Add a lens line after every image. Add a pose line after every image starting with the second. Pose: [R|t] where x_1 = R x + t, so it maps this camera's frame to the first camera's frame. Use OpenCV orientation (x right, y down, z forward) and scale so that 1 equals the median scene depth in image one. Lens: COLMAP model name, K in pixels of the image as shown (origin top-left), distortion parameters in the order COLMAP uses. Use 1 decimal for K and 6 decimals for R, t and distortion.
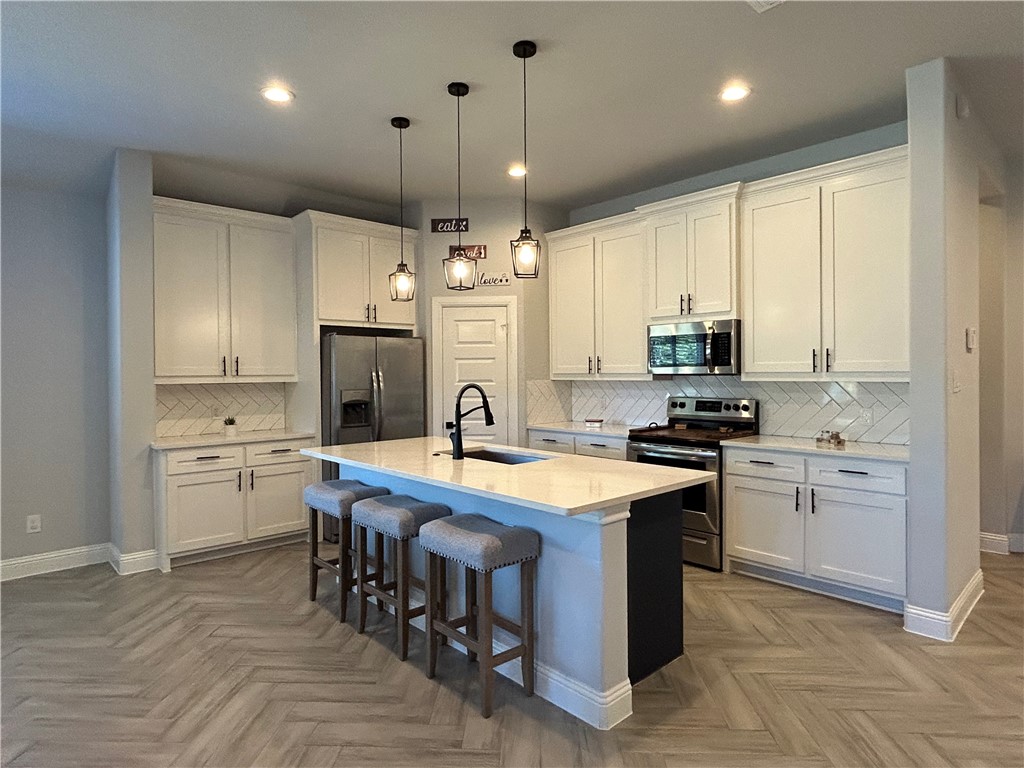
lens RADIAL K [[583.4, 0, 512.0], [0, 583.4, 384.0], [0, 0, 1]] dist [0.004129, -0.000504]
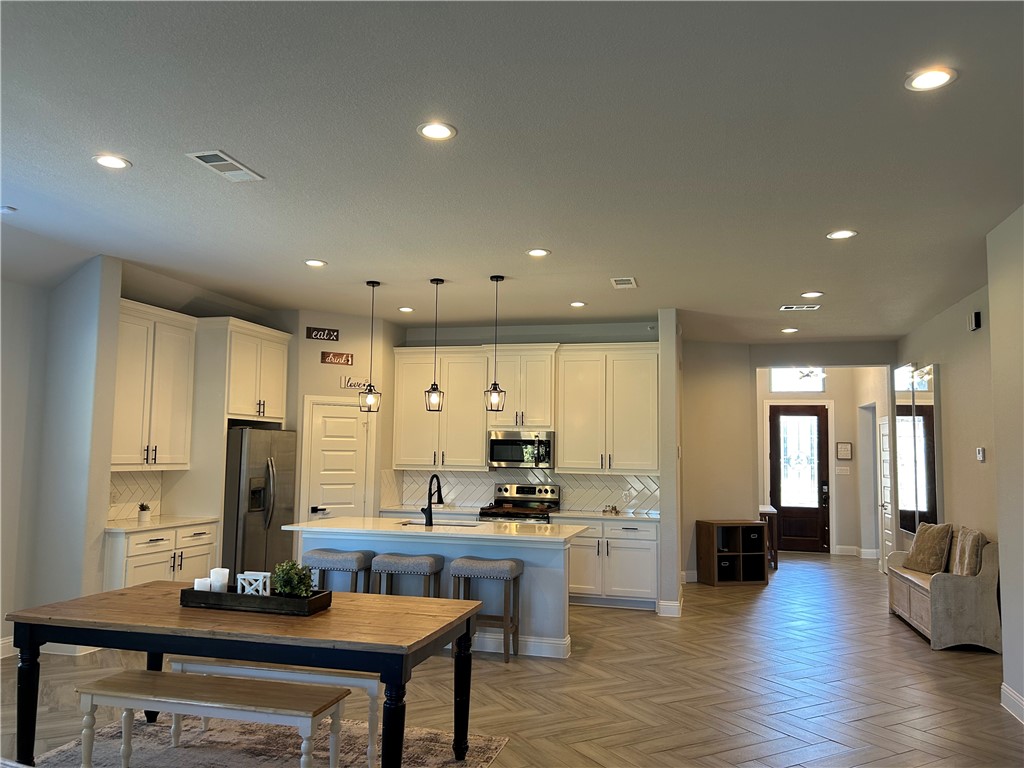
lens RADIAL K [[762.3, 0, 513.8], [0, 762.3, 394.1], [0, 0, 1]] dist [0.045338, -0.055138]
pose [[0.843677, 0.064193, 0.532999, -0.661370], [-0.011863, 0.994812, -0.101035, -0.006827], [-0.536720, 0.078918, 0.840062, -0.520591]]
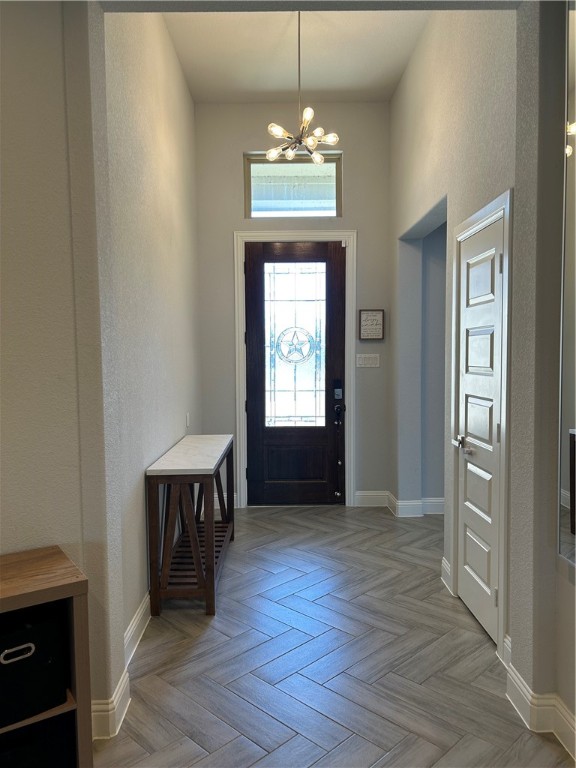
lens RADIAL K [[571.7, 0, 277.9], [0, 571.7, 389.0], [0, 0, 1]] dist [0.045338, -0.055138]
pose [[0.680828, -0.040836, 0.731304, 0.796560], [0.017977, 0.999075, 0.039053, -0.016343], [-0.732223, -0.013442, 0.680932, 0.490817]]
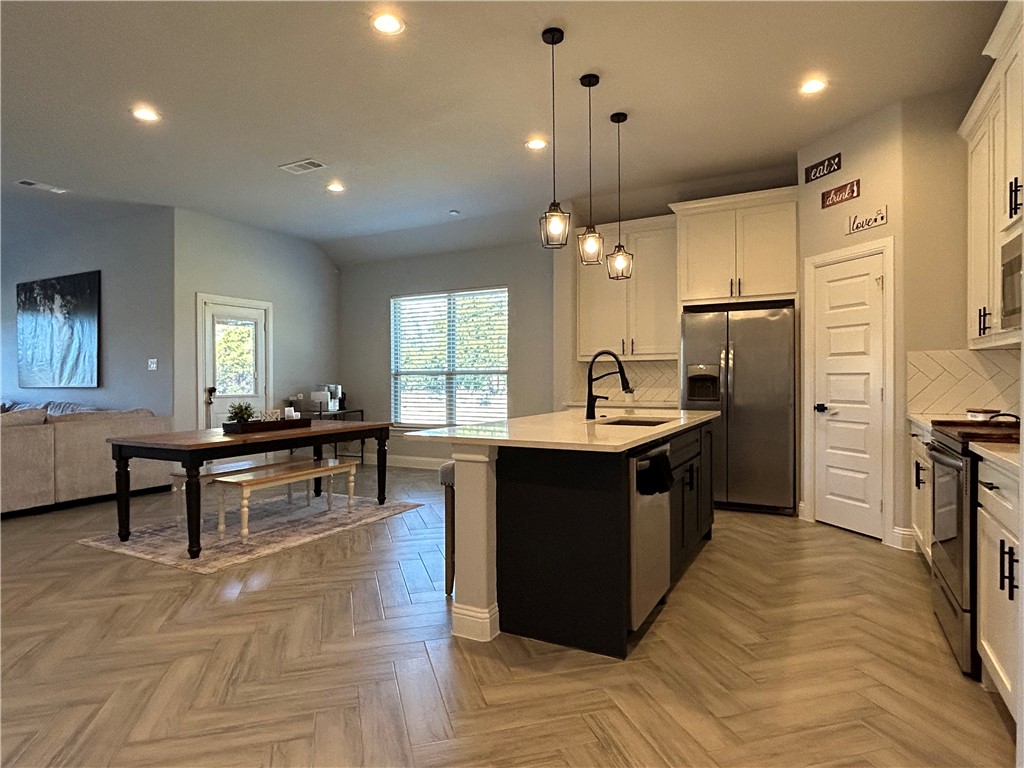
lens RADIAL K [[583.4, 0, 512.0], [0, 583.4, 384.0], [0, 0, 1]] dist [0.004129, -0.000504]
pose [[0.320113, 0.017816, -0.947212, 0.622217], [-0.012105, 0.999818, 0.014715, 0.033598], [0.947302, 0.006755, 0.320270, 0.352530]]
